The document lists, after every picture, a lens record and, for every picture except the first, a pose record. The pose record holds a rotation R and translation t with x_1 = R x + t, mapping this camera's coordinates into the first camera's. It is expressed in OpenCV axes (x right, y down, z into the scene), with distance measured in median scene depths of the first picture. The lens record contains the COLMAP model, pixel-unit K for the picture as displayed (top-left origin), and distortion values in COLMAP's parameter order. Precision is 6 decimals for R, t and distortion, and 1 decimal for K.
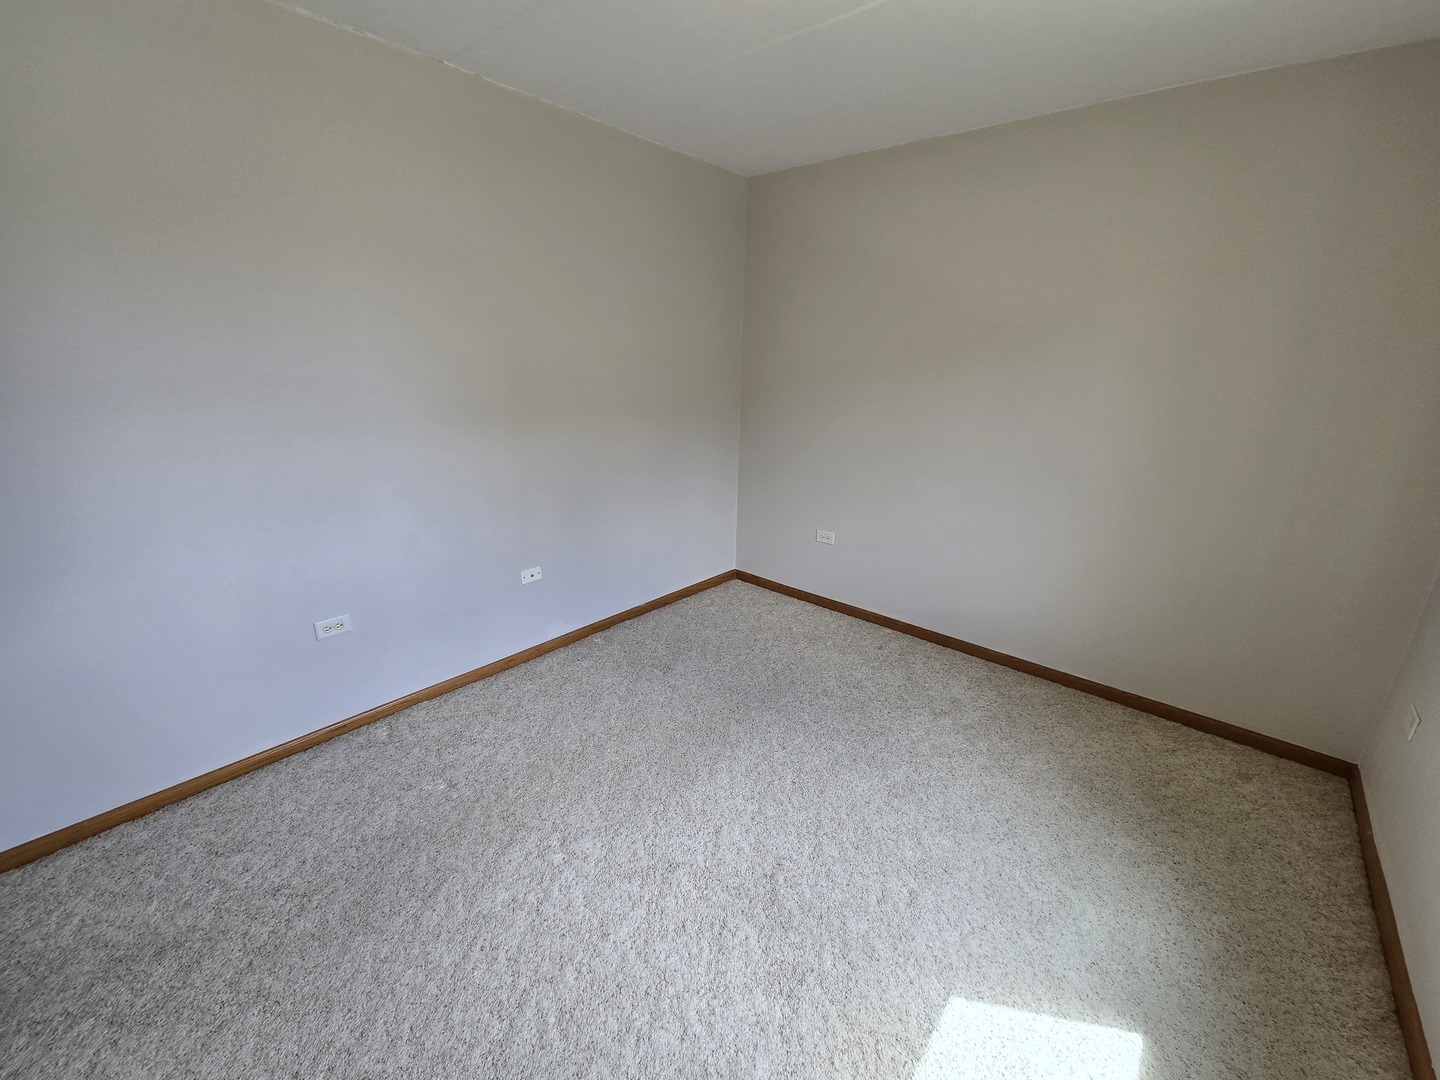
lens RADIAL K [[590.9, 0, 708.9], [0, 590.9, 548.8], [0, 0, 1]] dist [-0.000098, -0.000121]
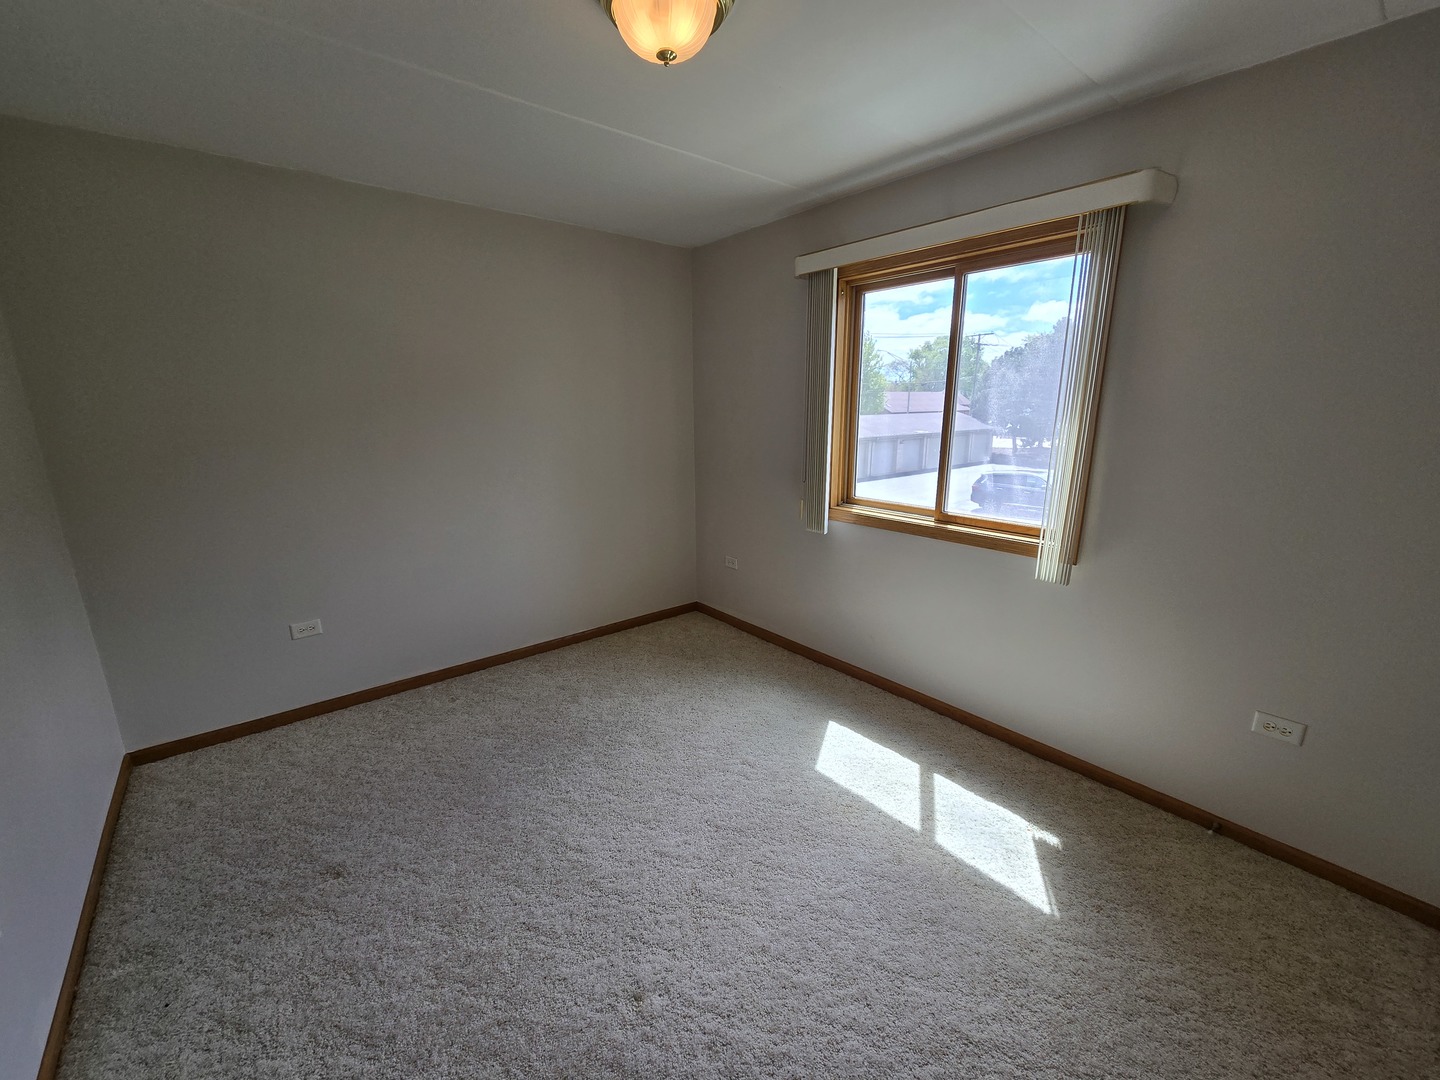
lens RADIAL K [[590.9, 0, 708.9], [0, 590.9, 548.8], [0, 0, 1]] dist [-0.000098, -0.000121]
pose [[0.166389, -0.262252, 0.950546, -0.929170], [0.316806, 0.927094, 0.200326, -0.228387], [-0.933782, 0.267807, 0.237342, 0.603102]]
